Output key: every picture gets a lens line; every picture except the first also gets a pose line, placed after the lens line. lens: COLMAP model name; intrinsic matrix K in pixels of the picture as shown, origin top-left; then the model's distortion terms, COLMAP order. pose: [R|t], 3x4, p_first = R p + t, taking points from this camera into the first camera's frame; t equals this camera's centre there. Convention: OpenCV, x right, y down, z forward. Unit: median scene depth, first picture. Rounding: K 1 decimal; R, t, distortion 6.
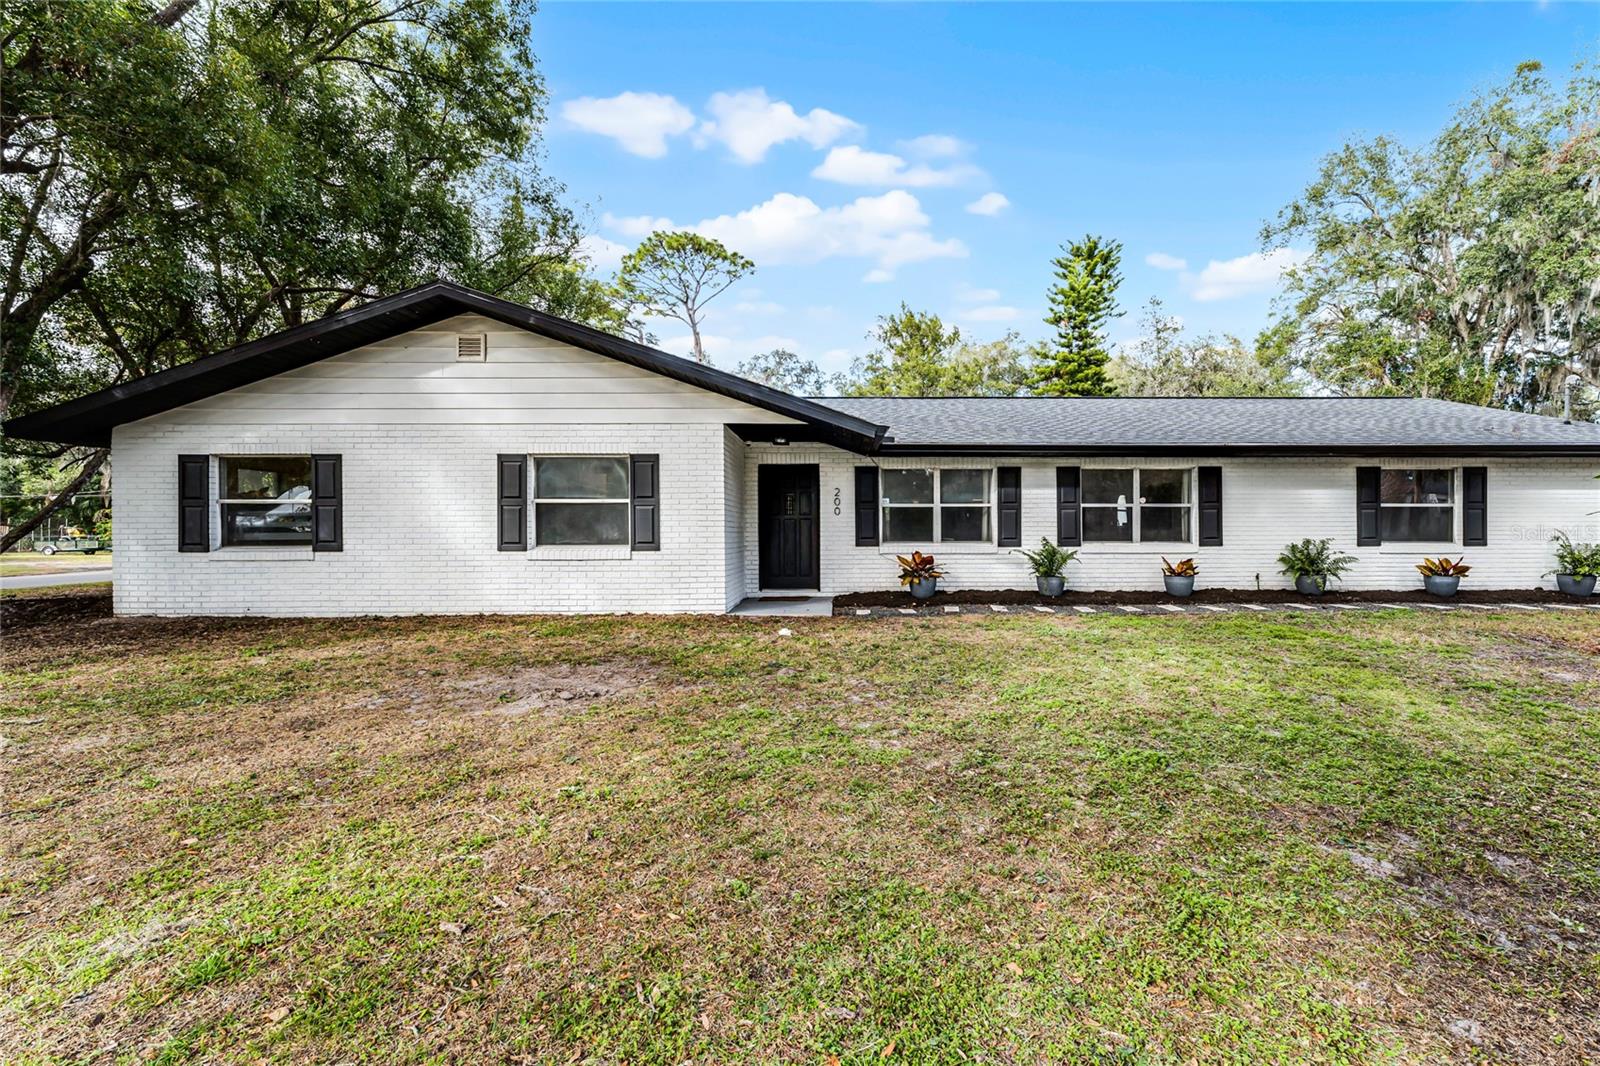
lens RADIAL K [[640.9, 0, 795.3], [0, 640.9, 530.2], [0, 0, 1]] dist [-0.005462, 0.000767]
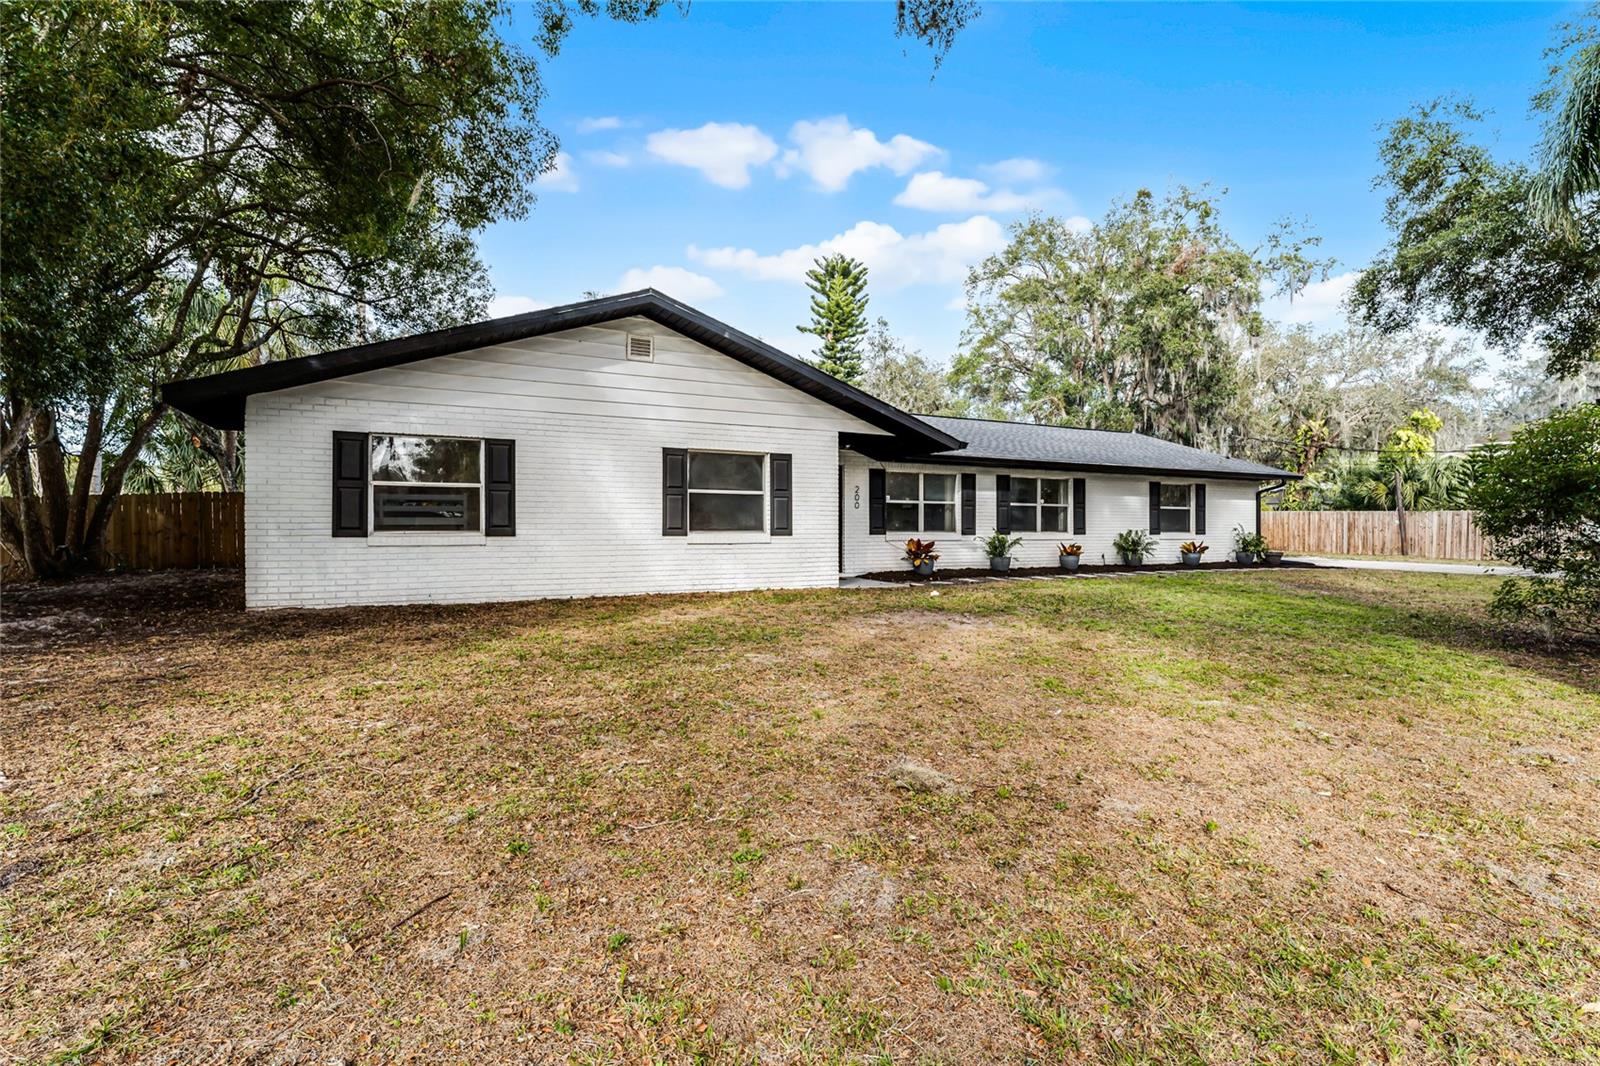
lens RADIAL K [[713.1, 0, 753.1], [0, 713.1, 525.3], [0, 0, 1]] dist [-0.007023, 0.001211]
pose [[0.911324, 0.005899, 0.411648, -0.664668], [-0.003067, 0.999967, -0.007541, 0.018587], [-0.411678, 0.005609, 0.911312, -0.141152]]
